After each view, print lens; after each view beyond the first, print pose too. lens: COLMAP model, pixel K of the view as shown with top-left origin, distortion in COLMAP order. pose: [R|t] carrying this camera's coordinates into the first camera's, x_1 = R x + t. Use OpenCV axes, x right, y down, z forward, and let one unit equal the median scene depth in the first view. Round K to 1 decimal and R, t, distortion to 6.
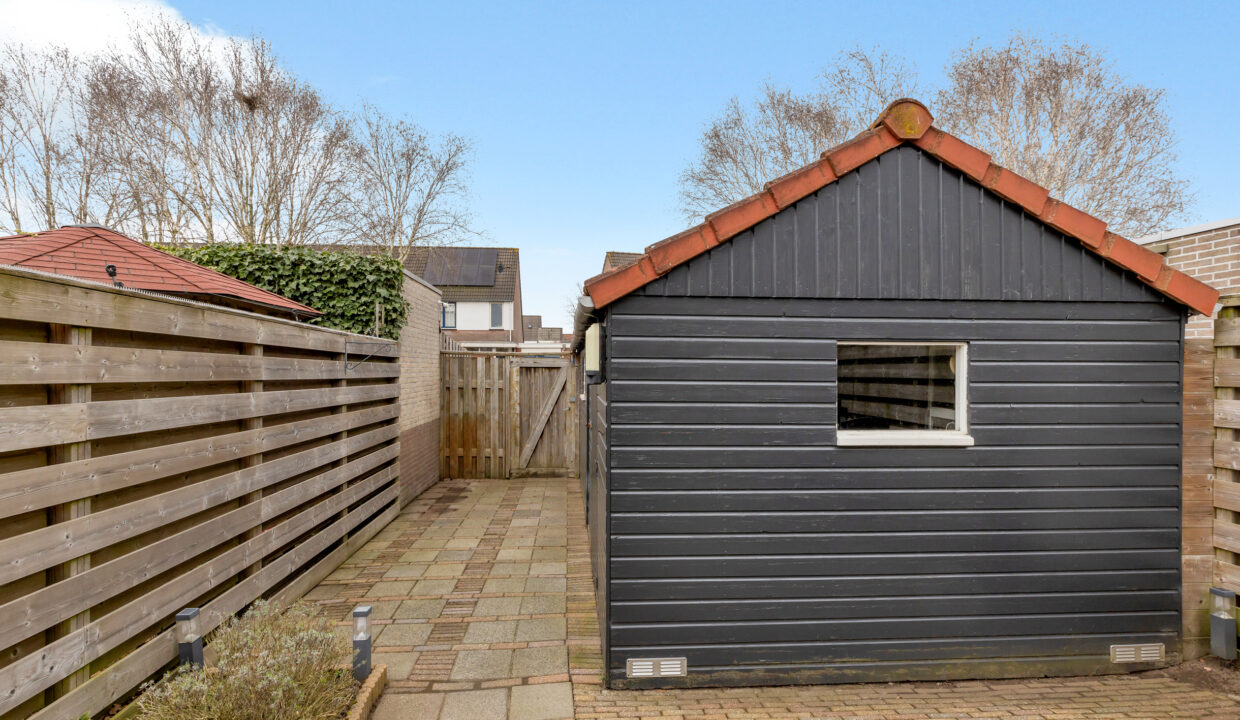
lens RADIAL K [[556.9, 0, 614.8], [0, 556.9, 361.4], [0, 0, 1]] dist [0.003572, 0.000221]
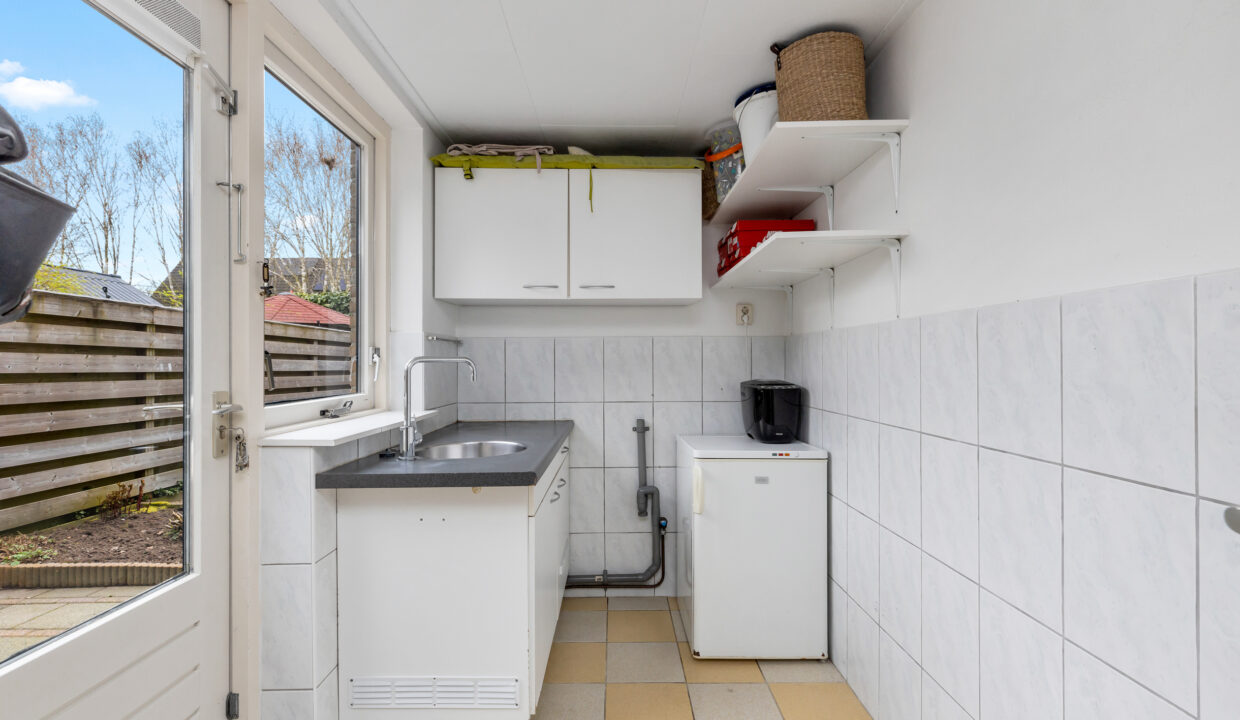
lens RADIAL K [[556.9, 0, 614.8], [0, 556.9, 361.4], [0, 0, 1]] dist [0.003572, 0.000221]
pose [[0.995849, -0.004600, -0.090903, 0.493197], [0.005667, 0.999918, 0.011474, 0.018938], [0.090842, -0.011941, 0.995794, -0.910607]]
